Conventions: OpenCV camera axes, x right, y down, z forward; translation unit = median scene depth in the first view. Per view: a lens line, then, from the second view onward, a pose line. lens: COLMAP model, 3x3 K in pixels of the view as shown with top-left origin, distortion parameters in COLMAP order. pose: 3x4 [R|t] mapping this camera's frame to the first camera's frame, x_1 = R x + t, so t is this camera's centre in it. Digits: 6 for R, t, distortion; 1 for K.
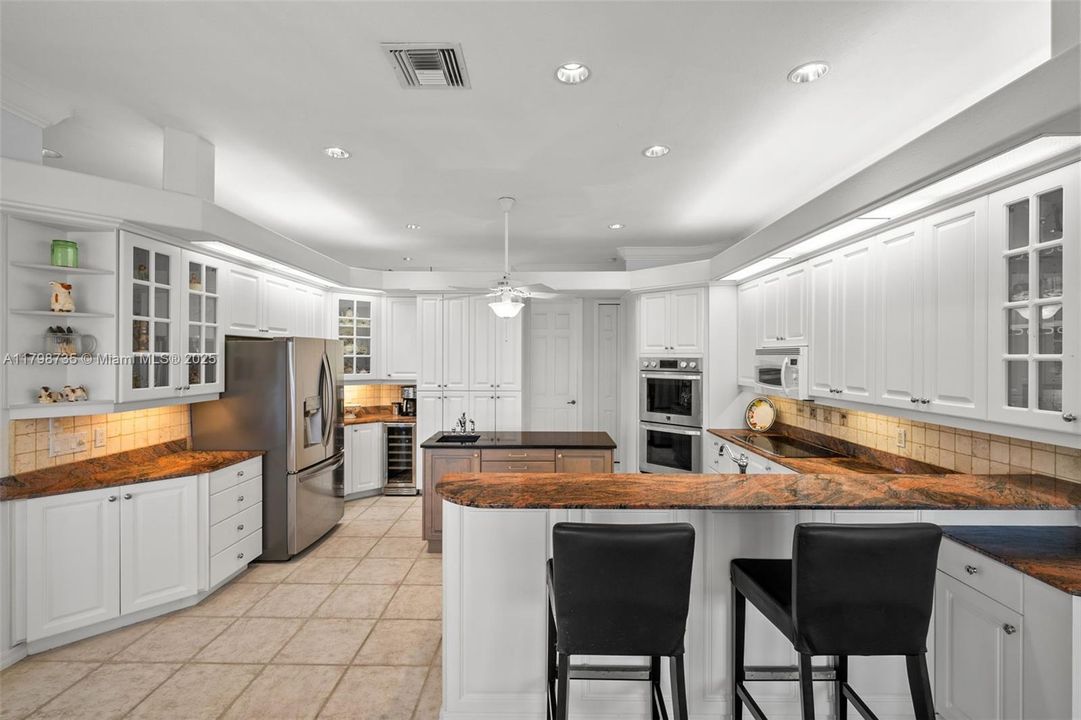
lens RADIAL K [[467.8, 0, 540.6], [0, 467.8, 357.9], [0, 0, 1]] dist [0.001986, -0.000247]
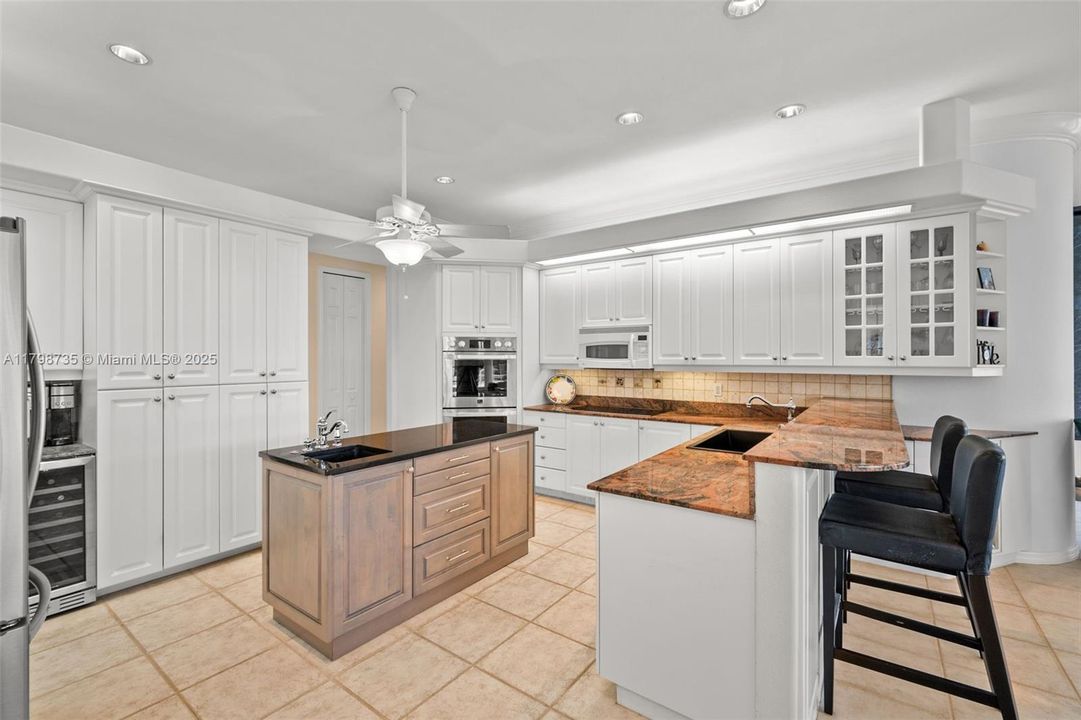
lens RADIAL K [[467.8, 0, 540.0], [0, 467.8, 358.4], [0, 0, 1]] dist [0.001986, -0.000247]
pose [[0.587033, -0.004921, 0.809548, -0.553376], [0.003933, 0.999987, 0.003226, 0.052878], [-0.809553, 0.001290, 0.587045, 0.469910]]
